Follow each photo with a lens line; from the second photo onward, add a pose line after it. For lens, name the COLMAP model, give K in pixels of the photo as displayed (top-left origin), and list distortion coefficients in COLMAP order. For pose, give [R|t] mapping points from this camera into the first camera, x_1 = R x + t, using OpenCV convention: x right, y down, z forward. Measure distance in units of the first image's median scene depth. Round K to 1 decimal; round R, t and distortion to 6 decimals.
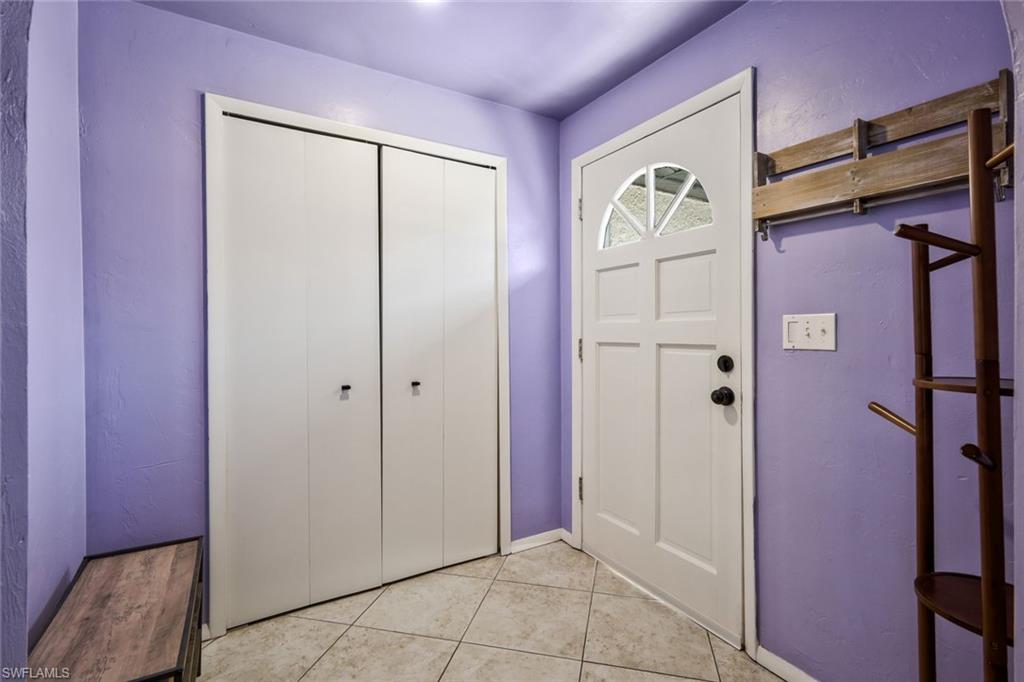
lens RADIAL K [[455.0, 0, 512.6], [0, 455.0, 340.9], [0, 0, 1]] dist [0.009307, -0.000005]
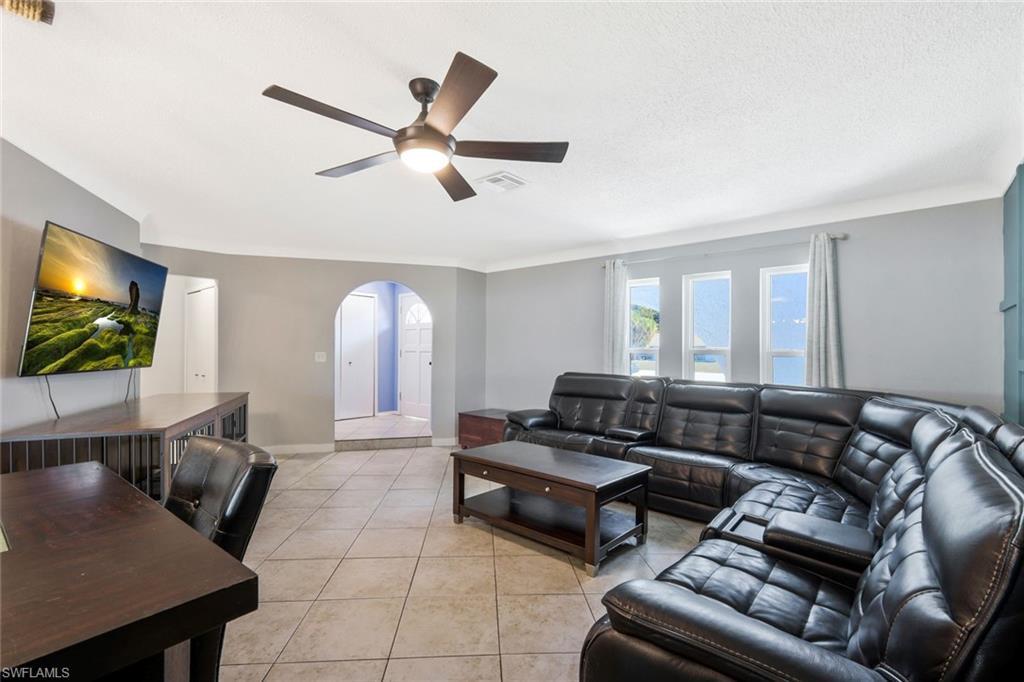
lens RADIAL K [[455.0, 0, 504.7], [0, 455.0, 339.5], [0, 0, 1]] dist [0.009307, -0.000005]
pose [[0.938565, 0.015781, 0.344740, -0.272023], [-0.011650, 0.999833, -0.014052, -0.038246], [-0.344905, 0.009172, 0.938593, -2.266851]]
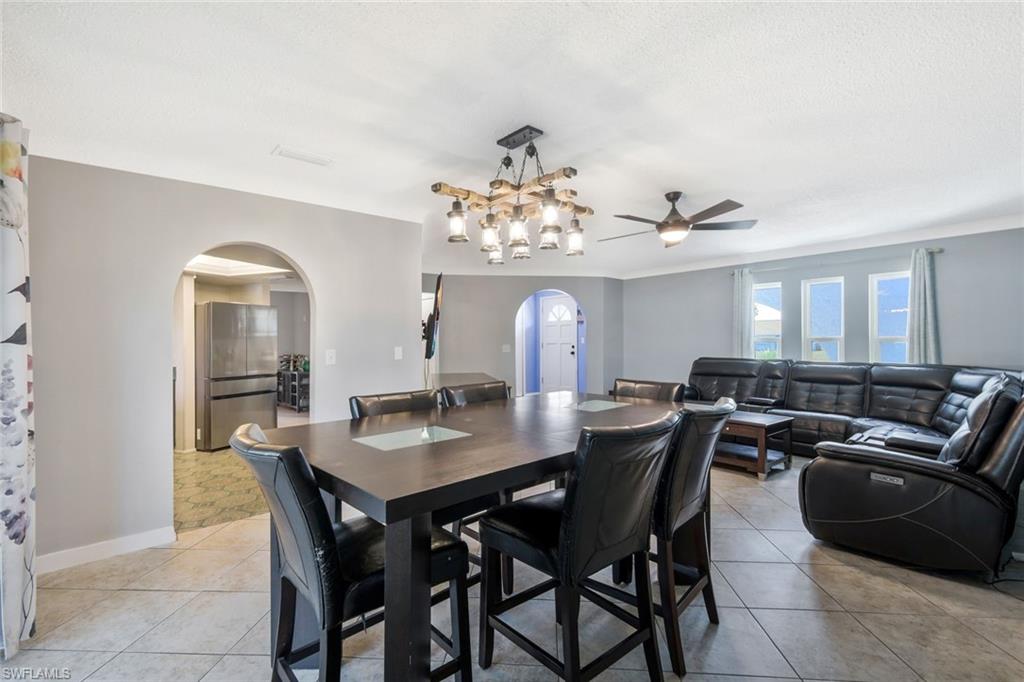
lens RADIAL K [[455.0, 0, 512.8], [0, 455.0, 340.1], [0, 0, 1]] dist [0.009307, -0.000005]
pose [[0.974175, -0.009206, 0.225606, -0.986281], [0.008135, 0.999951, 0.005679, -0.046646], [-0.225647, -0.003697, 0.974202, -2.777001]]
